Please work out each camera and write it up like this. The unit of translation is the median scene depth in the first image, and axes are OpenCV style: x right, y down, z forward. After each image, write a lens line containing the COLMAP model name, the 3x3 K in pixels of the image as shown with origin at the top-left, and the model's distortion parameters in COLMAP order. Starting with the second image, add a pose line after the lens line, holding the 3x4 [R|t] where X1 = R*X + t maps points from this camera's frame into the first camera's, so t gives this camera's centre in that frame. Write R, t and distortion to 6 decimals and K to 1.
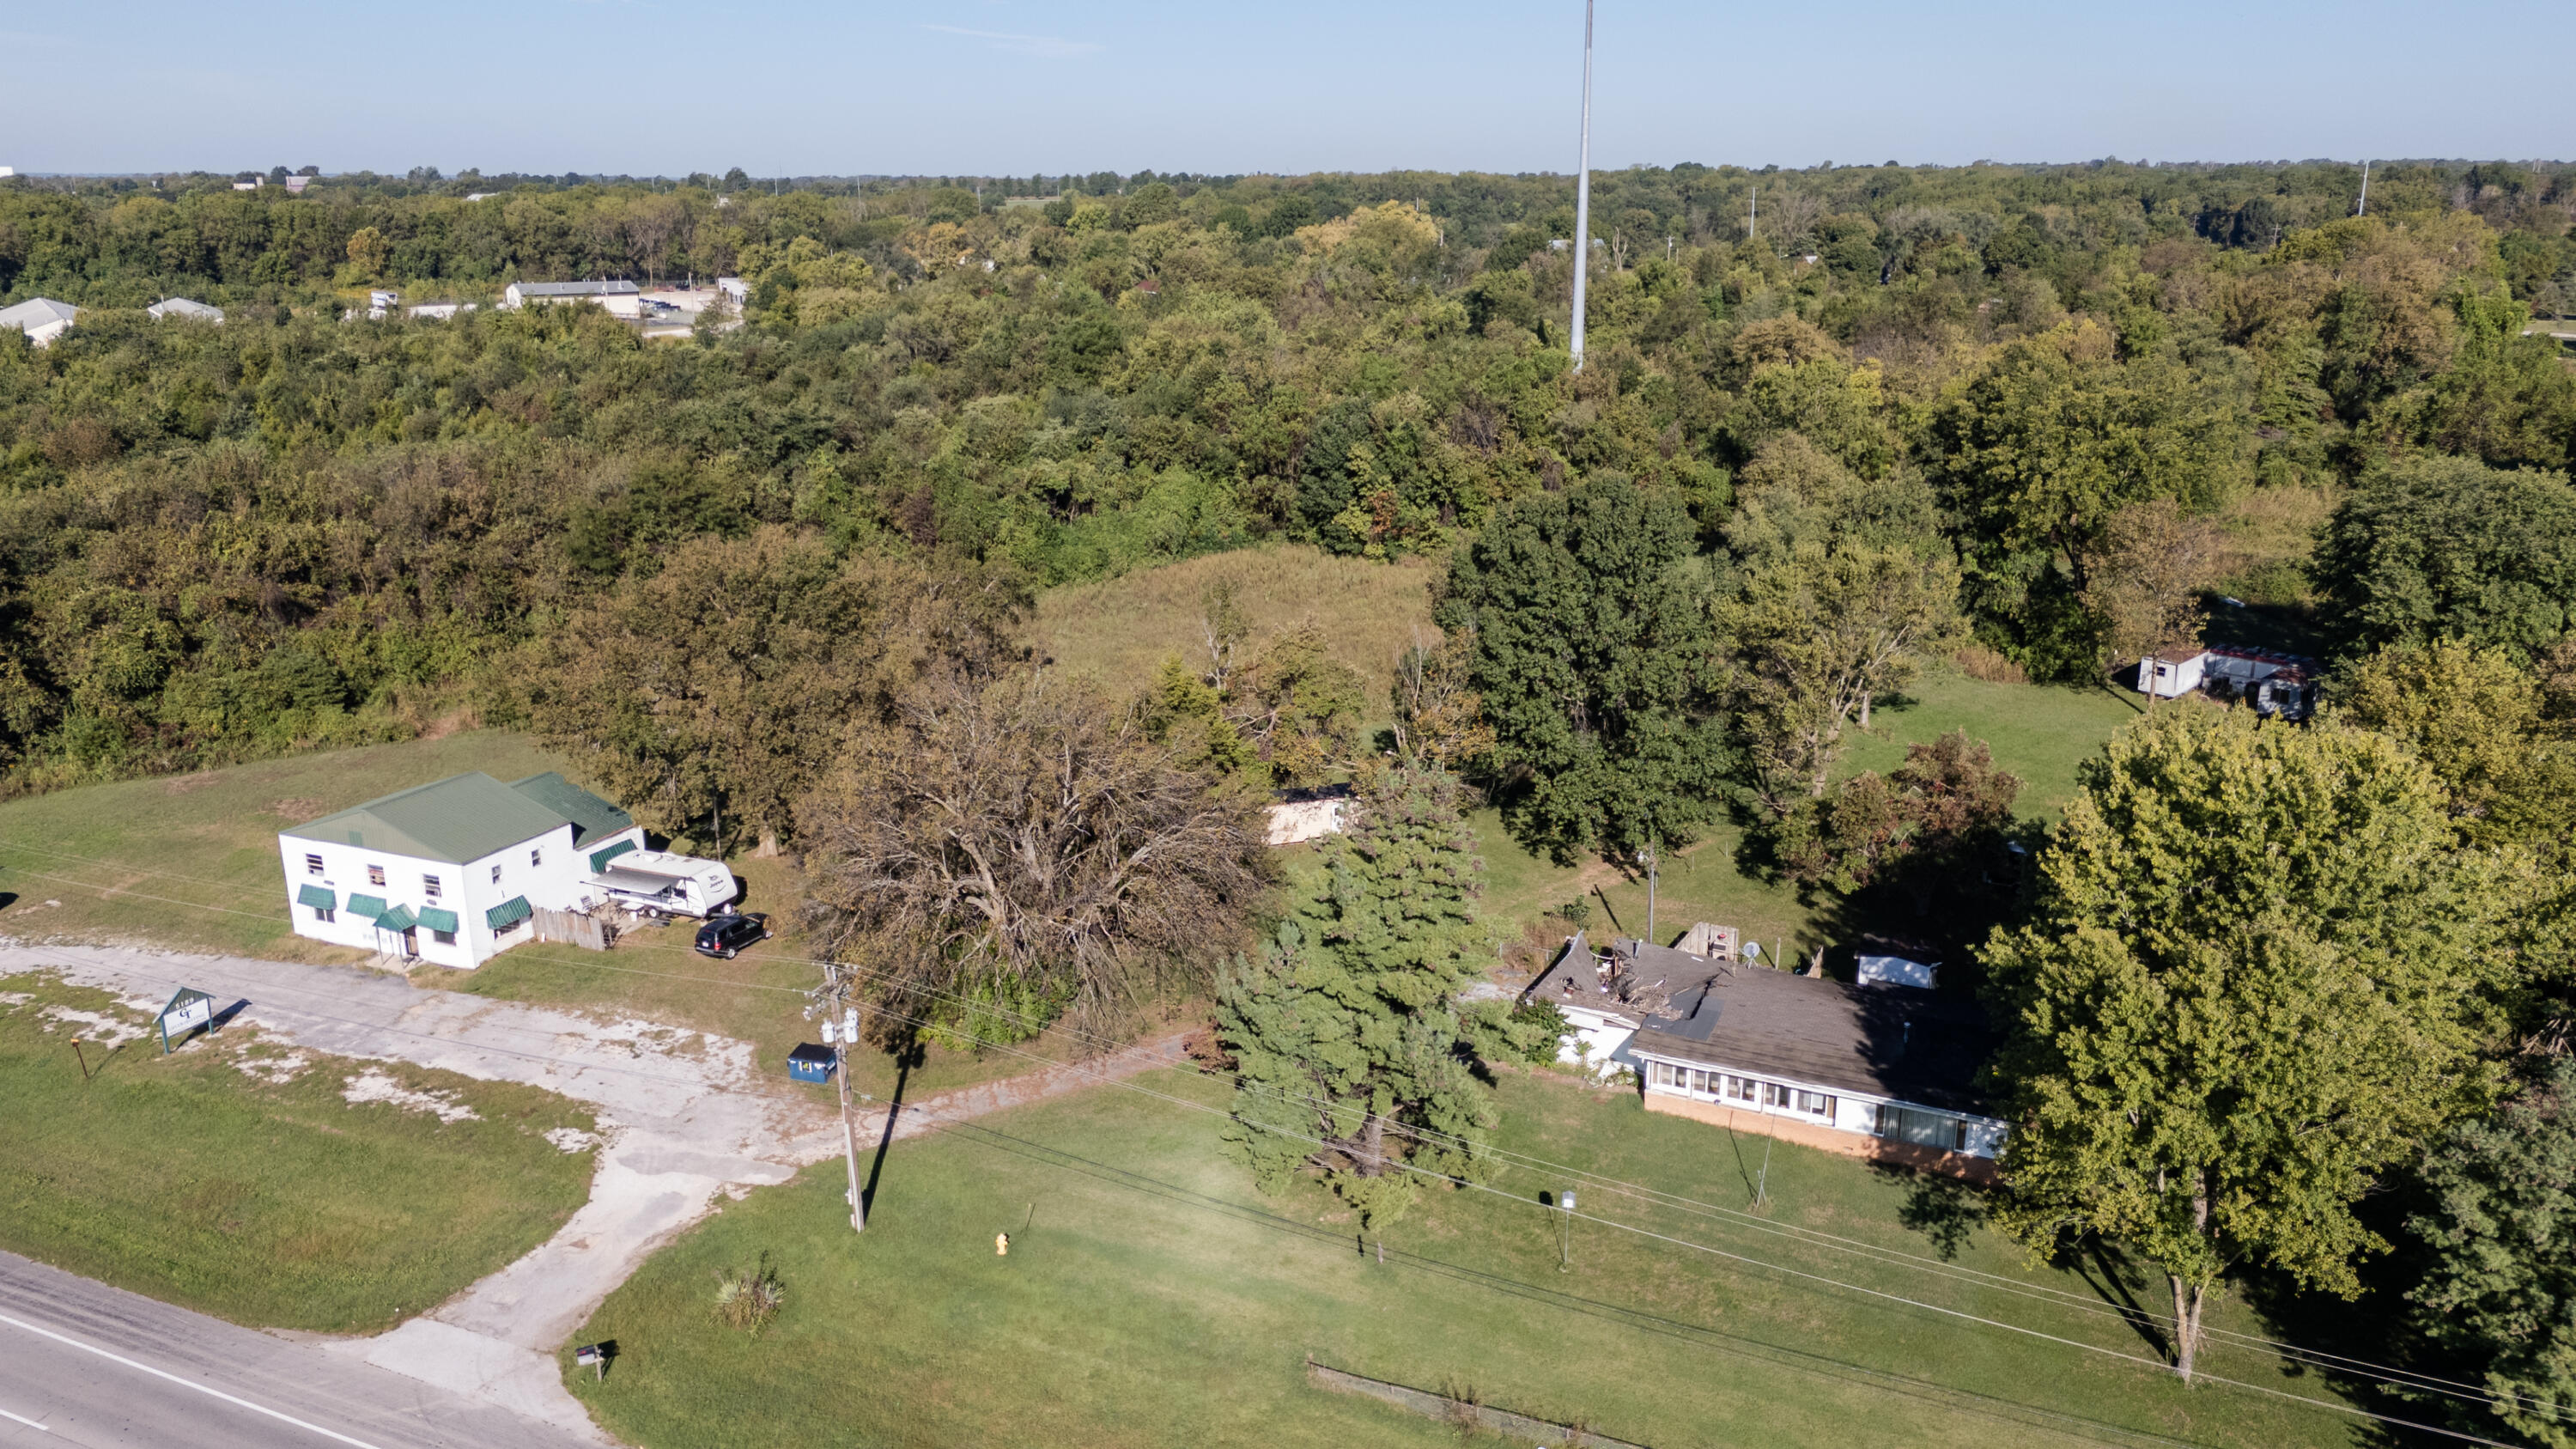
lens RADIAL K [[1892.6, 0, 1288.2], [0, 1892.6, 723.0], [0, 0, 1]] dist [0.074325, -0.072757]
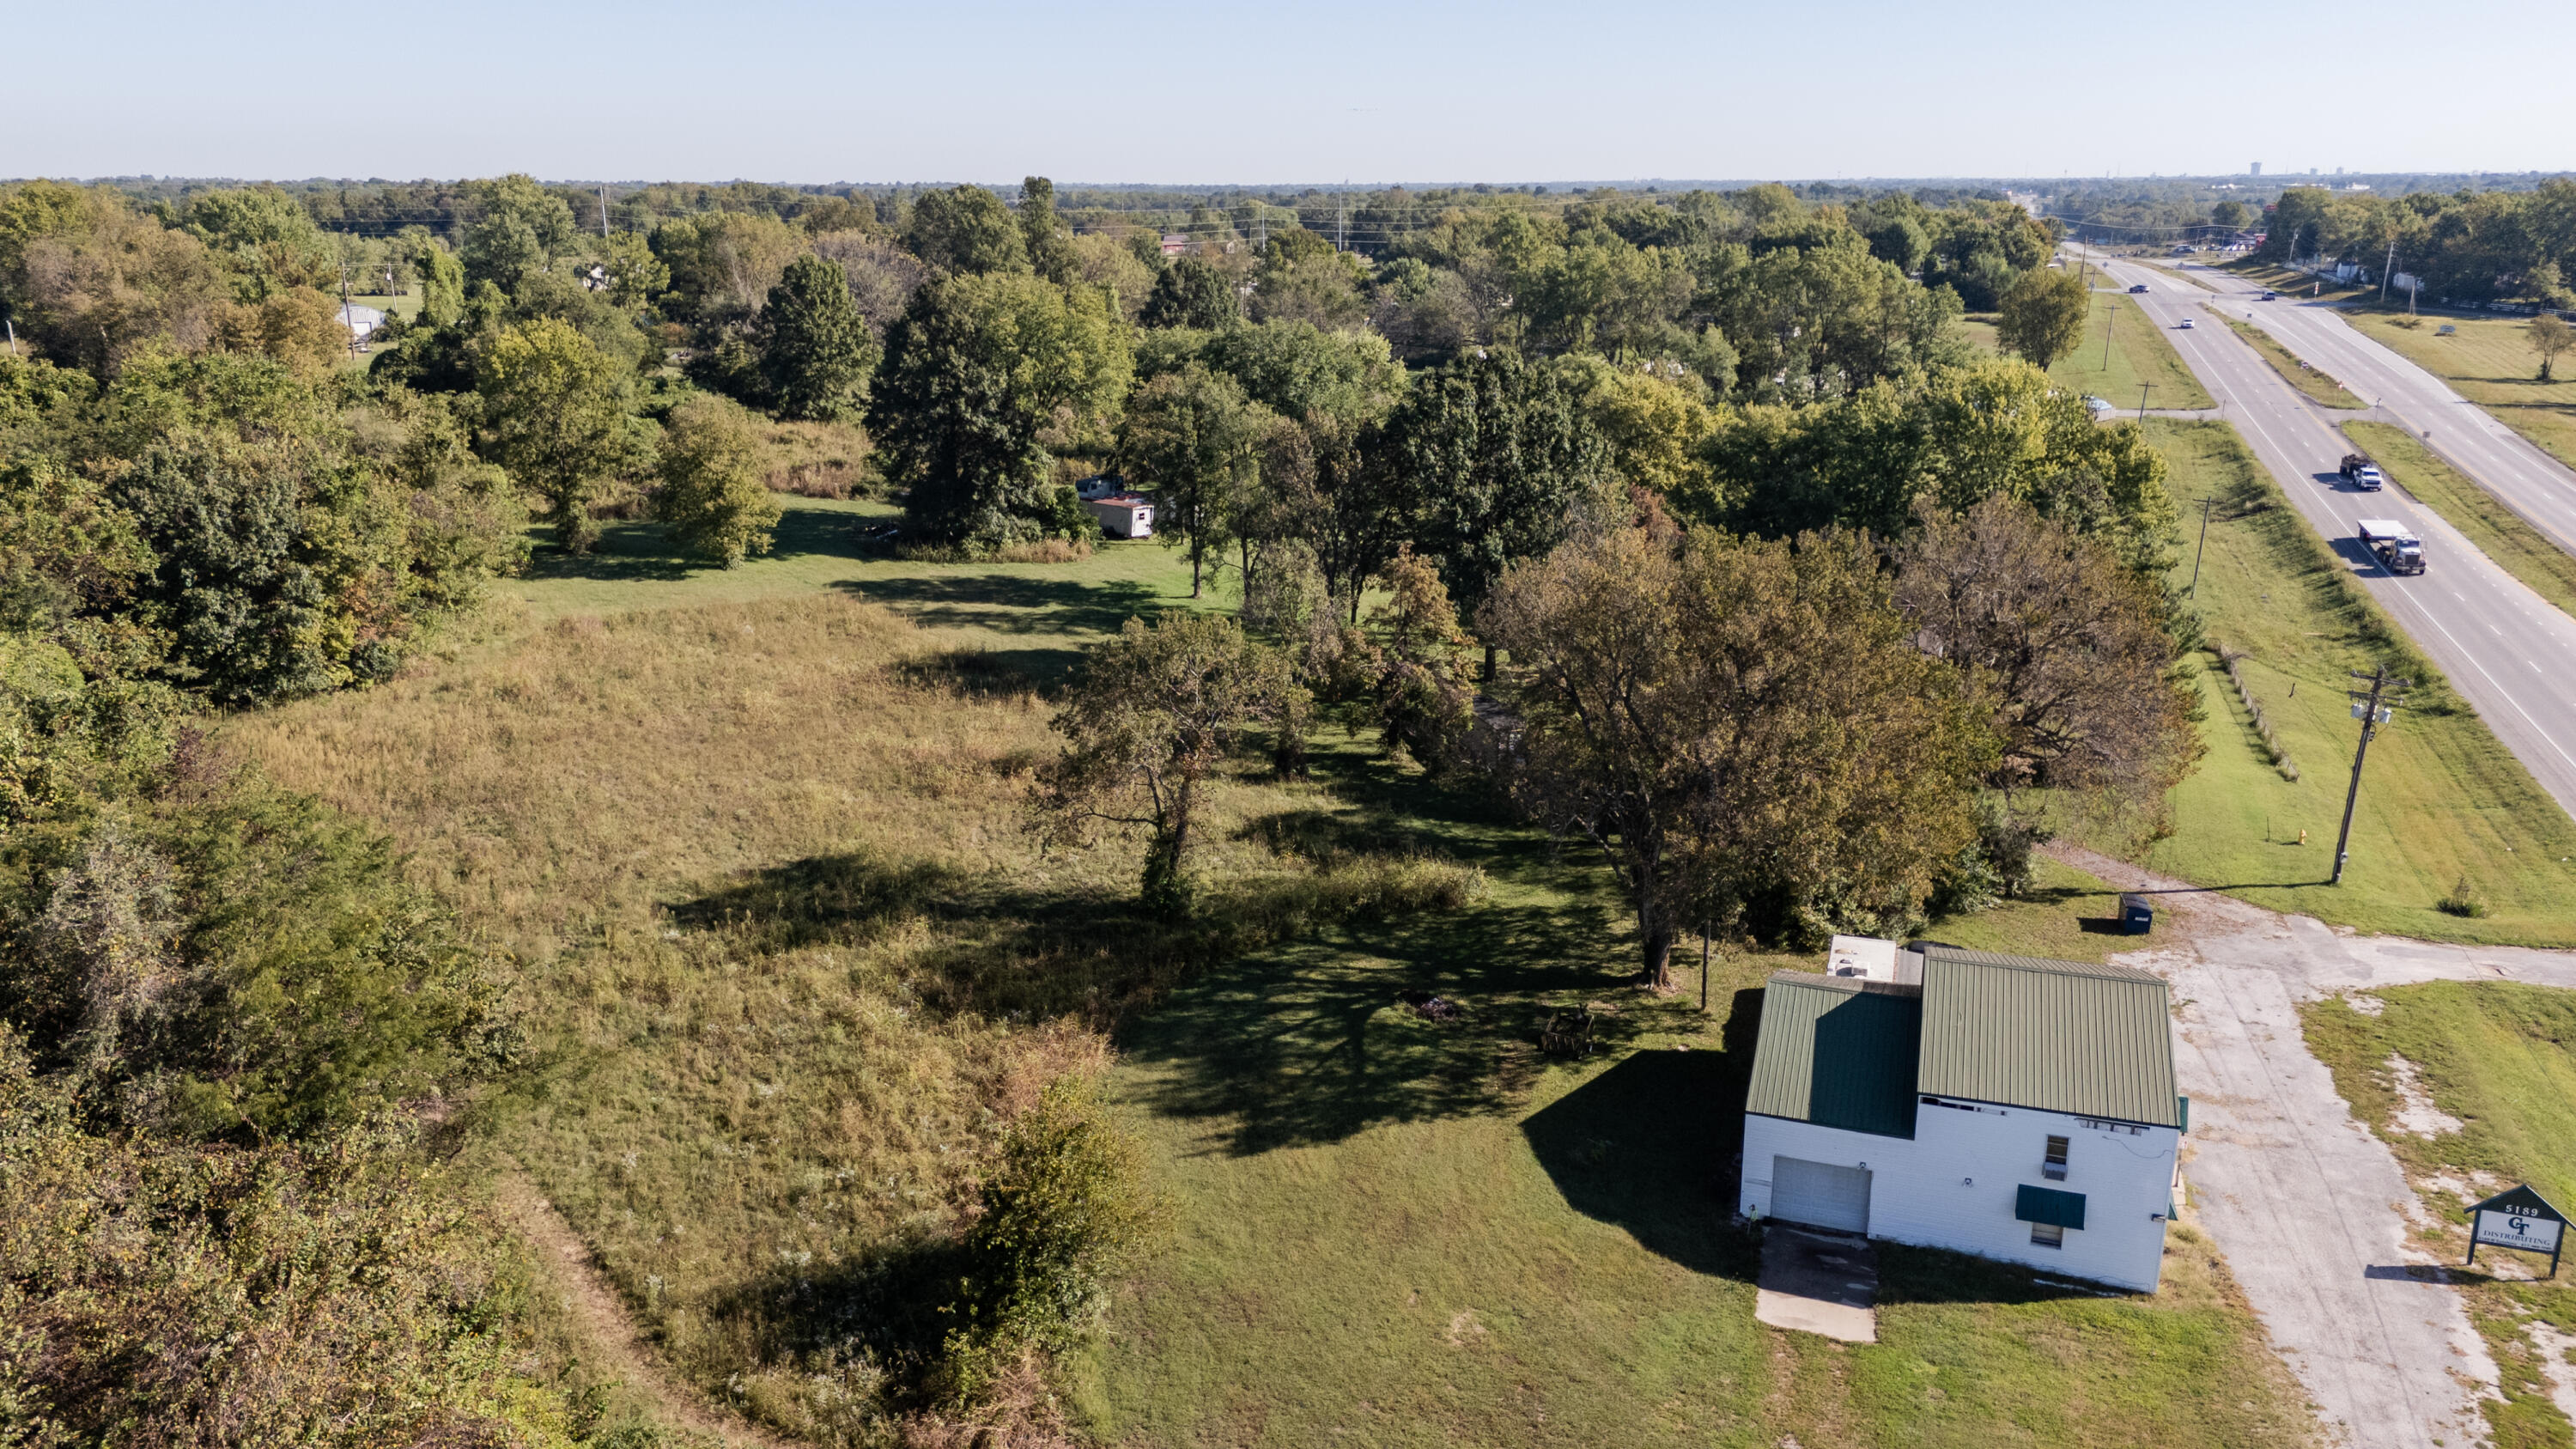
lens RADIAL K [[1892.6, 0, 1297.7], [0, 1892.6, 740.4], [0, 0, 1]] dist [0.074325, -0.072757]
pose [[-0.085521, -0.274372, 0.957813, -1.004569], [0.277041, 0.916875, 0.287381, -0.281331], [-0.957045, 0.289931, -0.002400, 1.203343]]
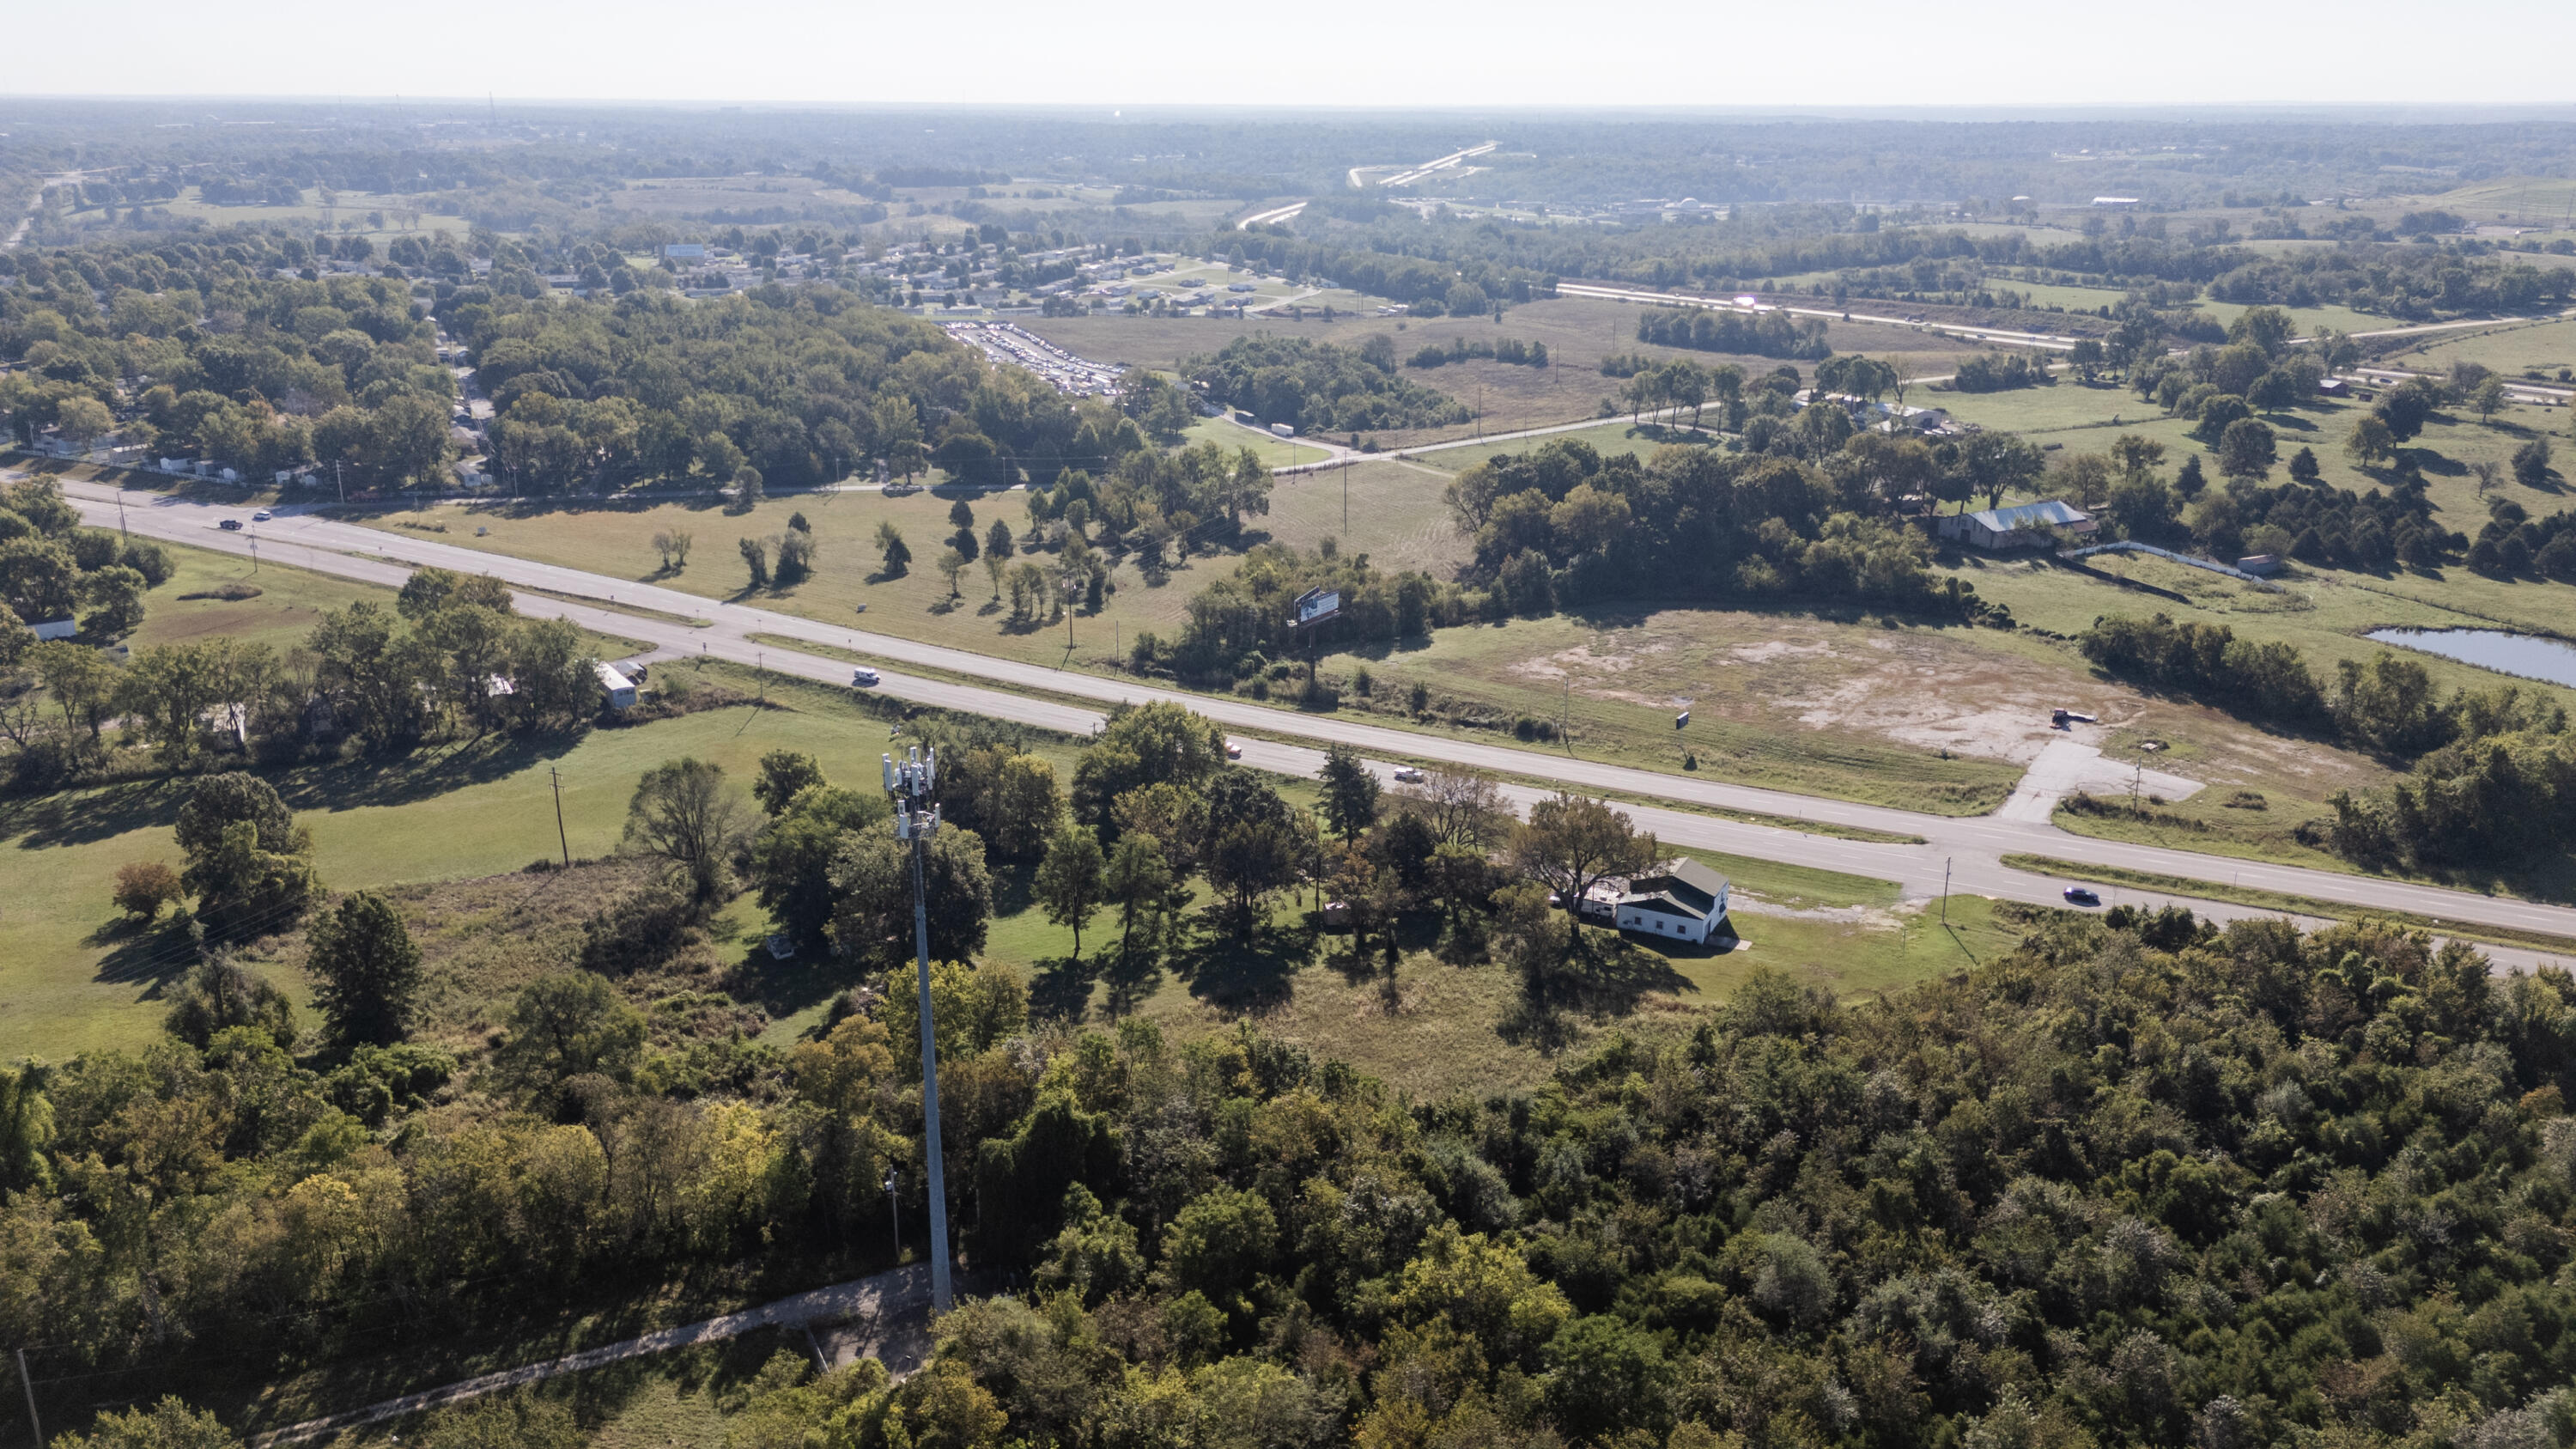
lens RADIAL K [[1892.6, 0, 1292.0], [0, 1892.6, 713.3], [0, 0, 1]] dist [0.074325, -0.072757]
pose [[-0.997117, -0.019930, 0.073211, -0.091284], [0.024244, 0.830616, 0.556317, -1.657756], [-0.071897, 0.556488, -0.827739, 3.138602]]
